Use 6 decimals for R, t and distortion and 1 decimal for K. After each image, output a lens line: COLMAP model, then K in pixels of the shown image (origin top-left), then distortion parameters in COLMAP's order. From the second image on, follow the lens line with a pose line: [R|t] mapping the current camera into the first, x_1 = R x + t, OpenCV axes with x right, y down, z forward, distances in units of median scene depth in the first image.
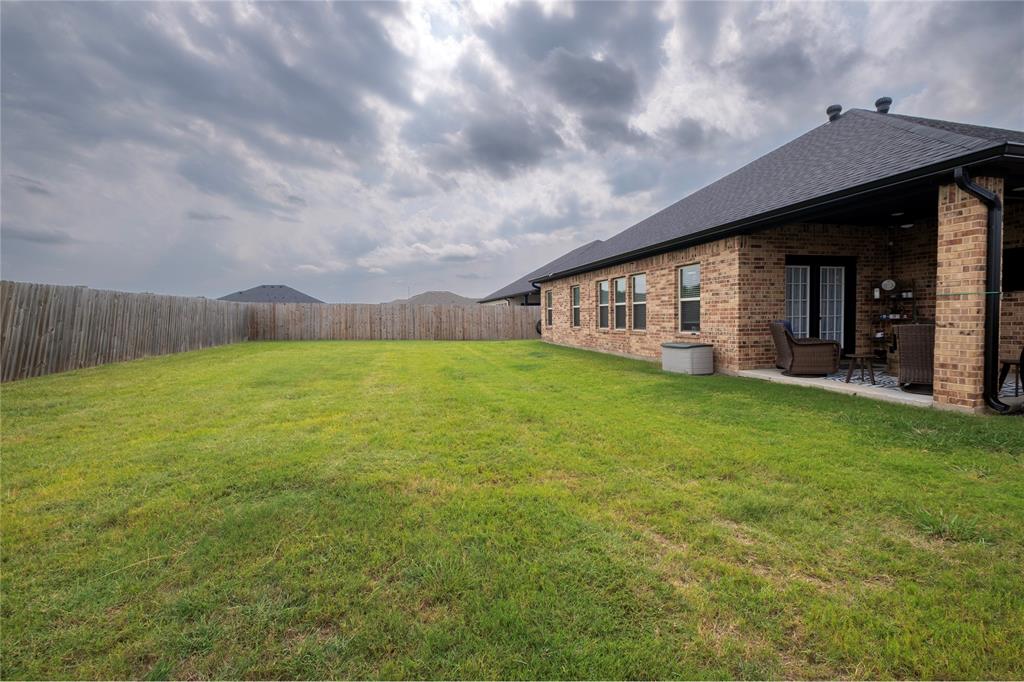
lens RADIAL K [[456.5, 0, 512.4], [0, 456.5, 329.7], [0, 0, 1]] dist [-0.000105, -0.000058]
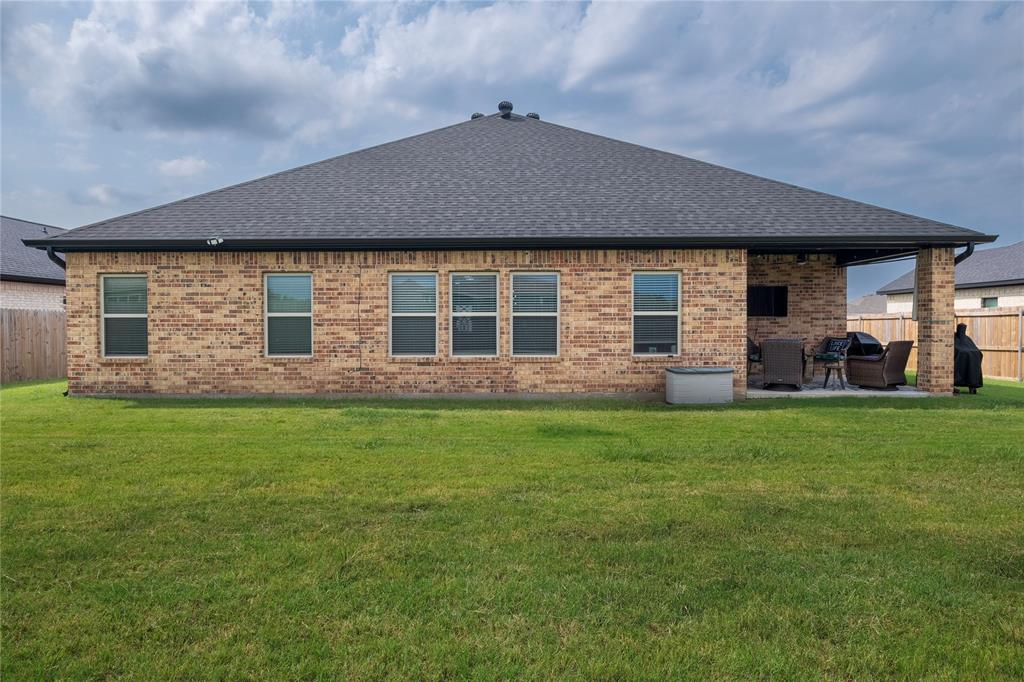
lens RADIAL K [[642.7, 0, 512.0], [0, 642.7, 341.0], [0, 0, 1]] dist [-0.003368, -0.000013]
pose [[0.253366, -0.018777, 0.967188, -0.787293], [0.027226, 0.999554, 0.012273, -0.039925], [-0.966987, 0.023223, 0.253764, 0.980480]]
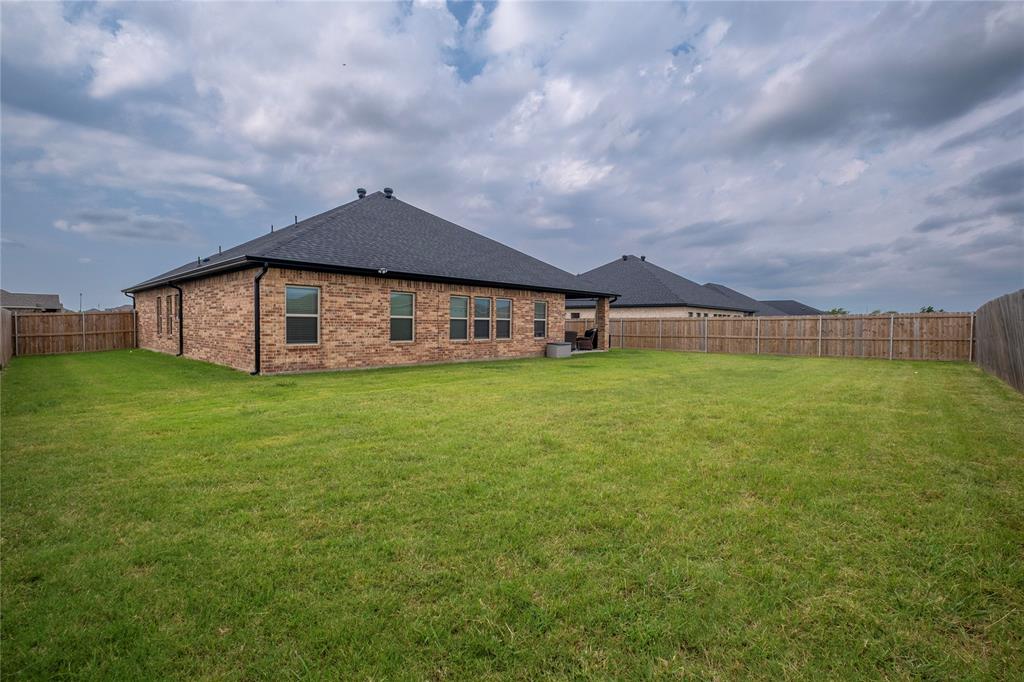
lens RADIAL K [[456.5, 0, 512.4], [0, 456.5, 329.7], [0, 0, 1]] dist [-0.000105, -0.000058]
pose [[-0.547456, -0.004803, 0.836821, -1.113041], [0.020549, 0.999605, 0.019180, -0.065267], [-0.836582, 0.027696, -0.547141, 2.146409]]
